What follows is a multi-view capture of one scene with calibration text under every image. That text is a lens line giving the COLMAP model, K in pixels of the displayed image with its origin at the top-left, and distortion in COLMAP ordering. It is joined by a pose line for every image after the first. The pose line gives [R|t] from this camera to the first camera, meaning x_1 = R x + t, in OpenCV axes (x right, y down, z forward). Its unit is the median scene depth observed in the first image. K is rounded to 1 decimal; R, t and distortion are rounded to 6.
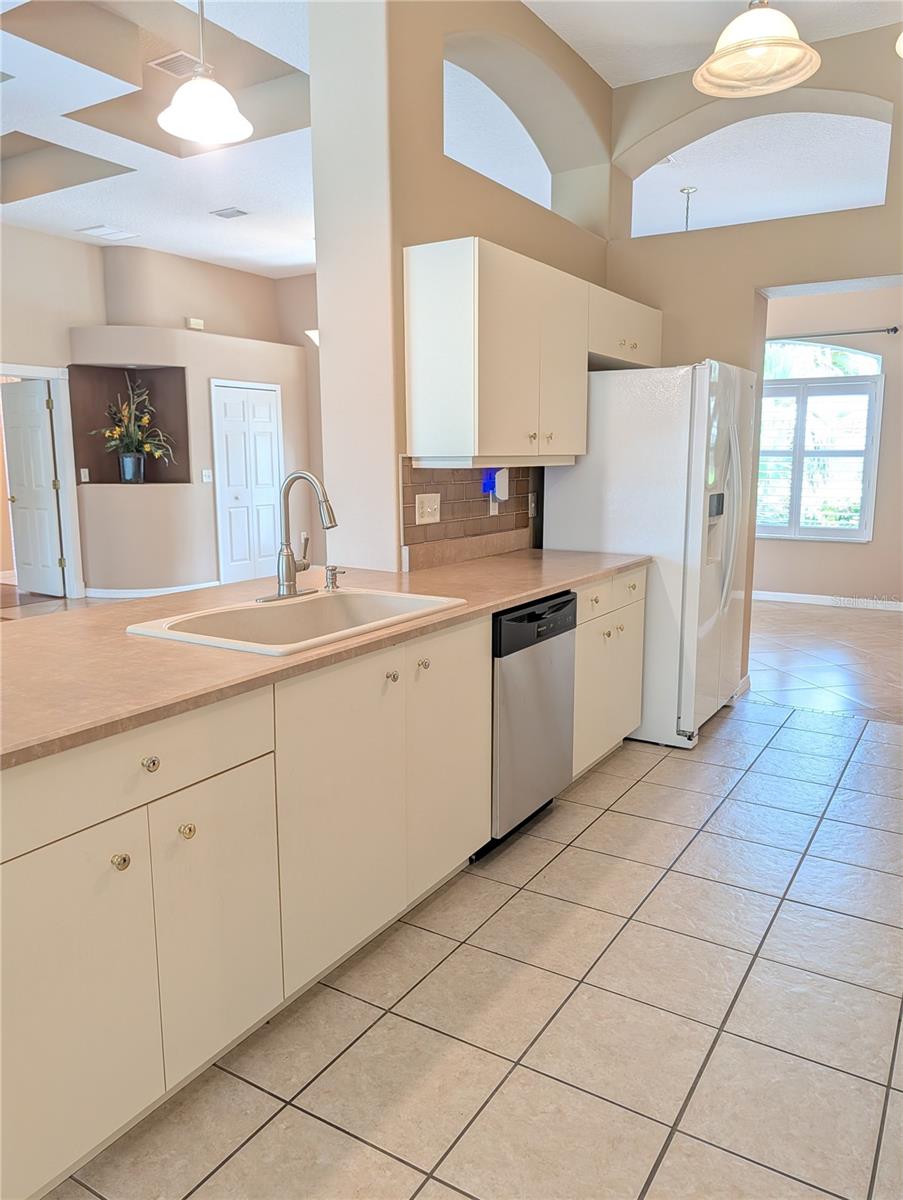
lens RADIAL K [[873.5, 0, 454.4], [0, 873.5, 597.6], [0, 0, 1]] dist [-0.001884, -0.000882]
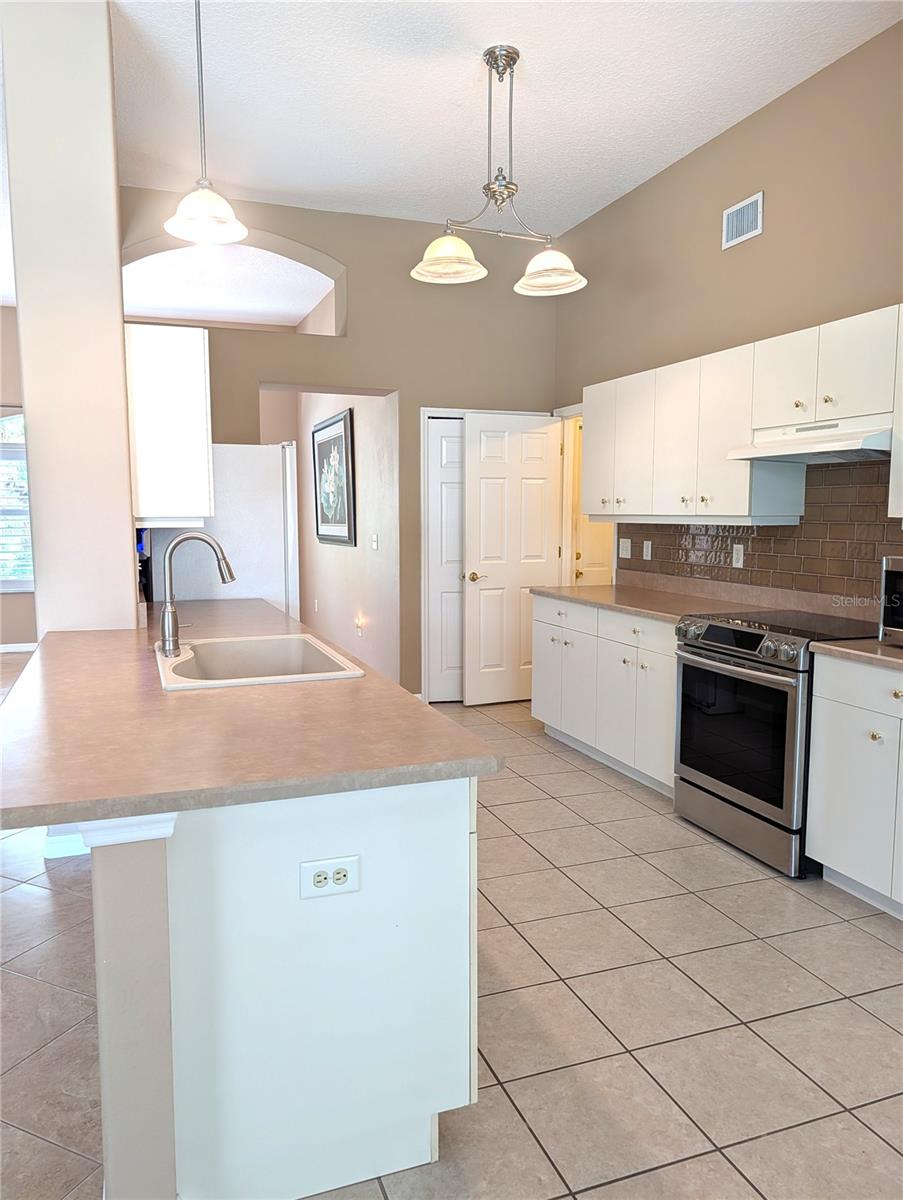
lens RADIAL K [[865.4, 0, 452.0], [0, 865.4, 599.9], [0, 0, 1]] dist [0.016003, -0.010607]
pose [[0.611797, -0.081241, 0.786832, -0.274908], [0.129063, 0.991634, 0.002035, -0.007117], [-0.780415, 0.100306, 0.617164, 0.027744]]
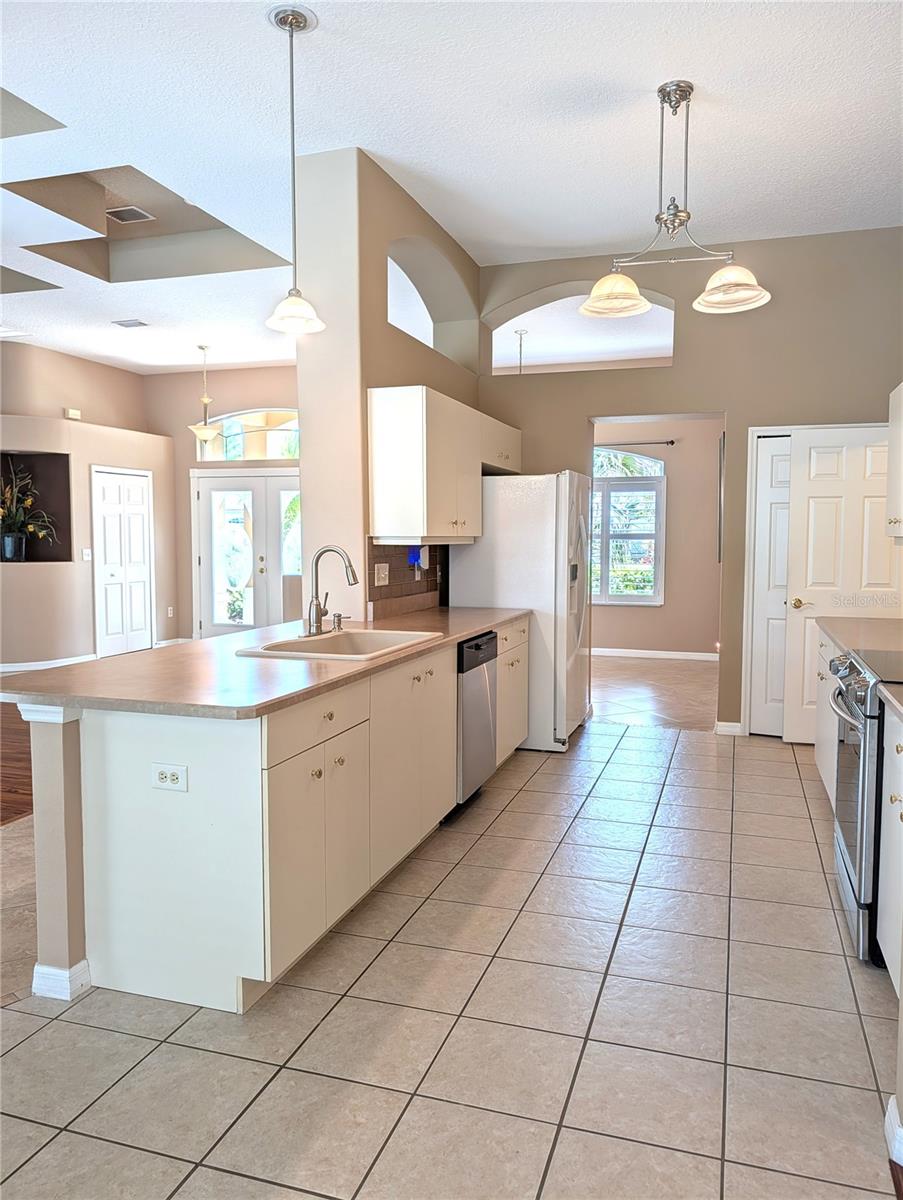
lens RADIAL K [[874.1, 0, 469.6], [0, 874.1, 596.1], [0, 0, 1]] dist [0.008805, -0.010599]
pose [[0.968532, -0.012968, 0.248551, -0.102698], [0.036412, 0.995279, -0.089961, 0.025006], [-0.246211, 0.096180, 0.964432, -0.145111]]
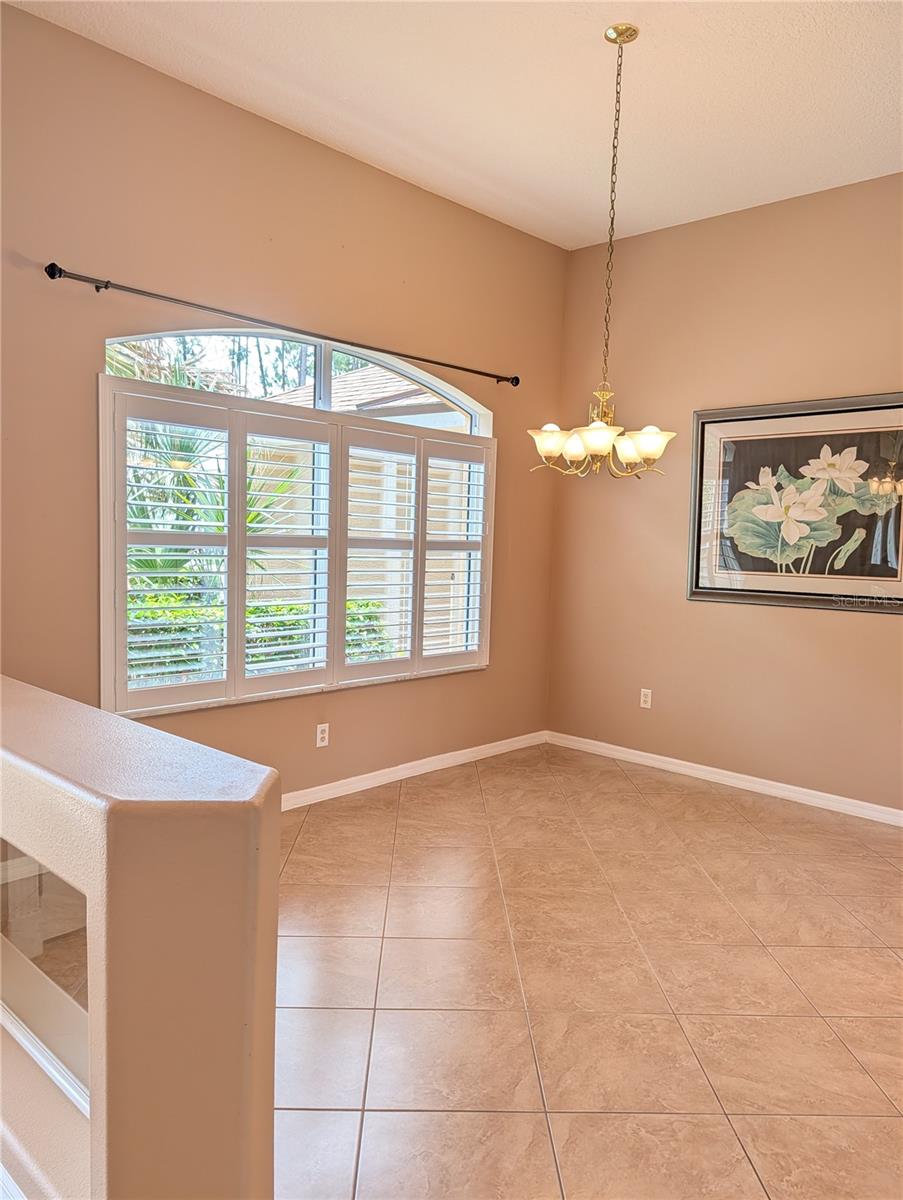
lens RADIAL K [[864.0, 0, 452.6], [0, 864.0, 621.3], [0, 0, 1]] dist [-0.035906, -0.003409]
pose [[0.202175, -0.081265, 0.975972, -0.206925], [0.148750, 0.987537, 0.051414, -0.133500], [-0.967987, 0.134781, 0.211744, 0.817129]]
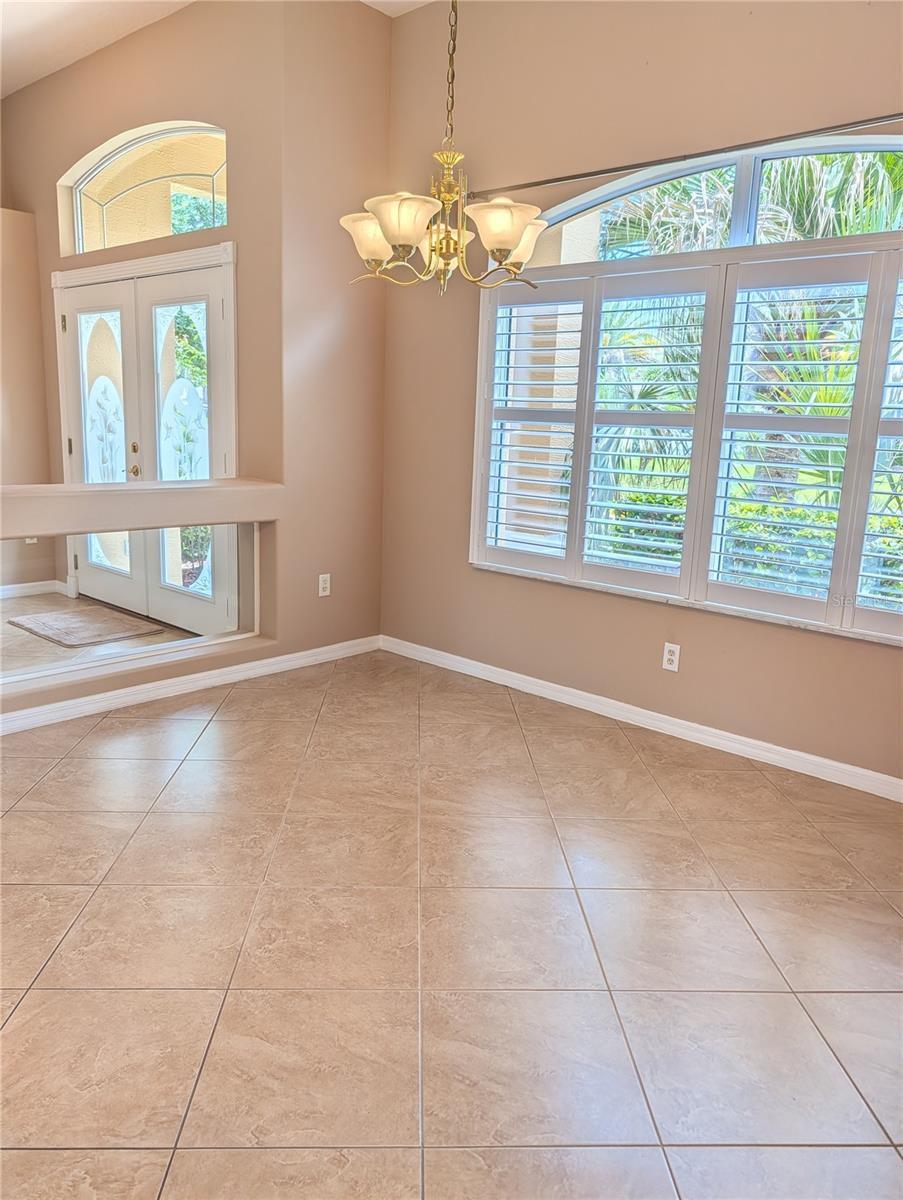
lens RADIAL K [[865.4, 0, 452.0], [0, 865.4, 599.9], [0, 0, 1]] dist [0.016003, -0.010607]
pose [[0.982794, 0.085556, -0.163695, 0.267823], [-0.080789, 0.996096, 0.035570, -0.082971], [0.166099, -0.021733, 0.985869, 0.546381]]
